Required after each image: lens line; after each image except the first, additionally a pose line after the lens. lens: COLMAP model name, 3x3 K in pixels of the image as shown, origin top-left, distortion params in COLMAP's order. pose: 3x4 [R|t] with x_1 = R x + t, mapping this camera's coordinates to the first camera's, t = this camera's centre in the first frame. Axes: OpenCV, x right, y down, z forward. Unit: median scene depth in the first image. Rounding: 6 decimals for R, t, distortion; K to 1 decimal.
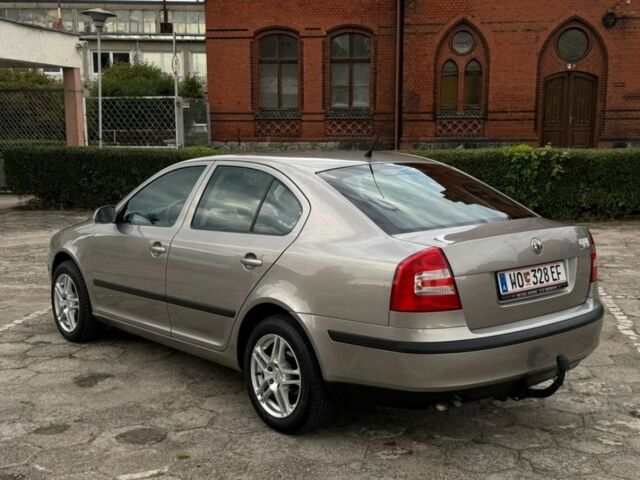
lens RADIAL K [[829.8, 0, 312.5], [0, 829.8, 241.9], [0, 0, 1]] dist [0.209130, -0.478870]
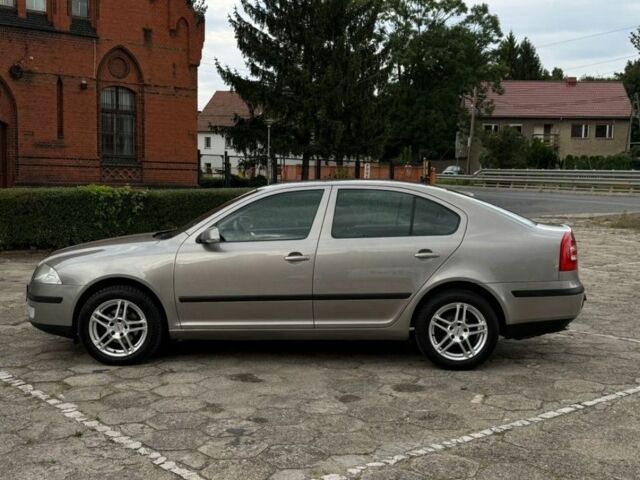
lens RADIAL K [[829.8, 0, 312.5], [0, 829.8, 241.9], [0, 0, 1]] dist [0.209130, -0.478870]
pose [[0.657047, -0.041887, 0.752685, -0.351386], [0.084948, 0.996210, -0.018716, 0.003203], [-0.749048, 0.076236, 0.658114, 0.060620]]
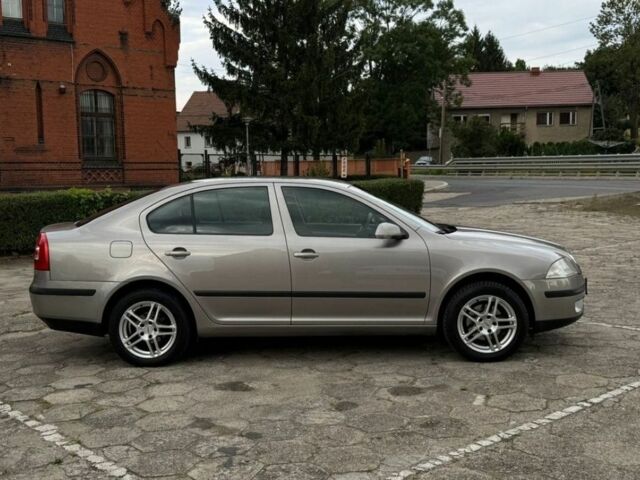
lens RADIAL K [[798.5, 0, 312.9], [0, 798.5, 238.5], [0, 0, 1]] dist [0.201526, -0.461243]
pose [[0.635926, -0.070789, 0.768497, -0.331201], [0.122938, 0.992361, -0.010320, -0.001096], [-0.761895, 0.101040, 0.639771, 0.081997]]
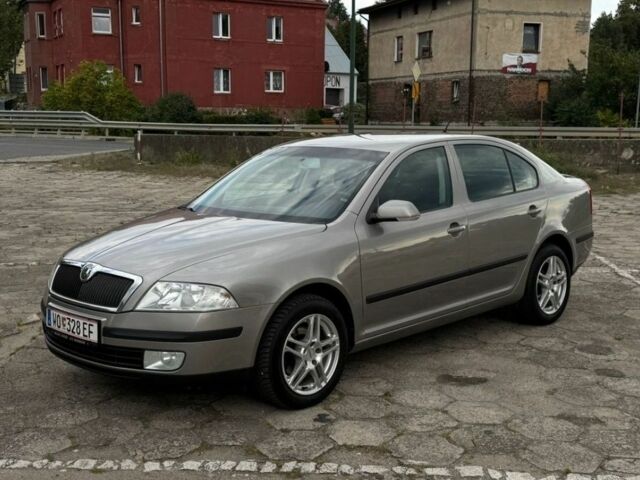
lens RADIAL K [[829.8, 0, 312.5], [0, 829.8, 241.9], [0, 0, 1]] dist [0.209130, -0.478870]
pose [[-0.098445, -0.135237, 0.985910, -0.384463], [0.136792, 0.979479, 0.148014, -0.049363], [-0.985696, 0.149436, -0.077925, 0.408713]]
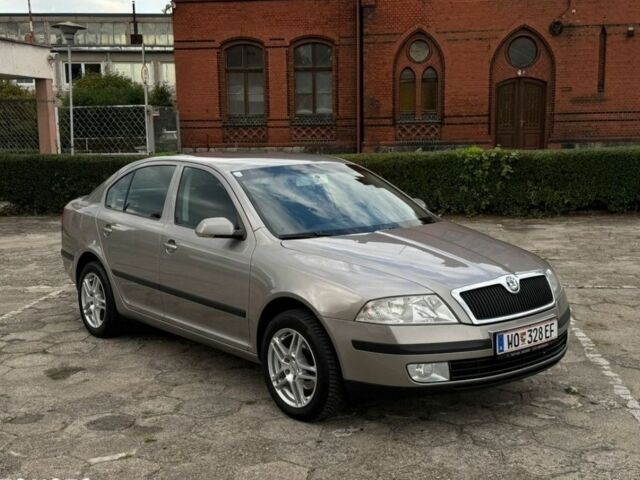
lens RADIAL K [[798.5, 0, 312.9], [0, 798.5, 238.5], [0, 0, 1]] dist [0.201526, -0.461243]
pose [[0.999151, -0.018706, 0.036707, 0.005190], [0.018920, 0.999806, -0.005507, 0.002040], [-0.036597, 0.006197, 0.999311, -0.010607]]
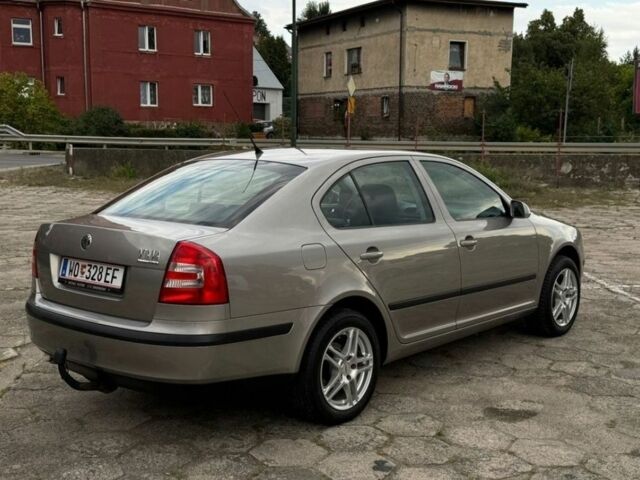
lens RADIAL K [[822.4, 0, 320.0], [0, 822.4, 240.0], [0, 0, 1]] dist [0.208466, -0.477461]
pose [[-0.200494, -0.115663, 0.972843, -0.348011], [0.134238, 0.980397, 0.144226, -0.053789], [-0.970455, 0.159509, -0.181038, 0.443254]]
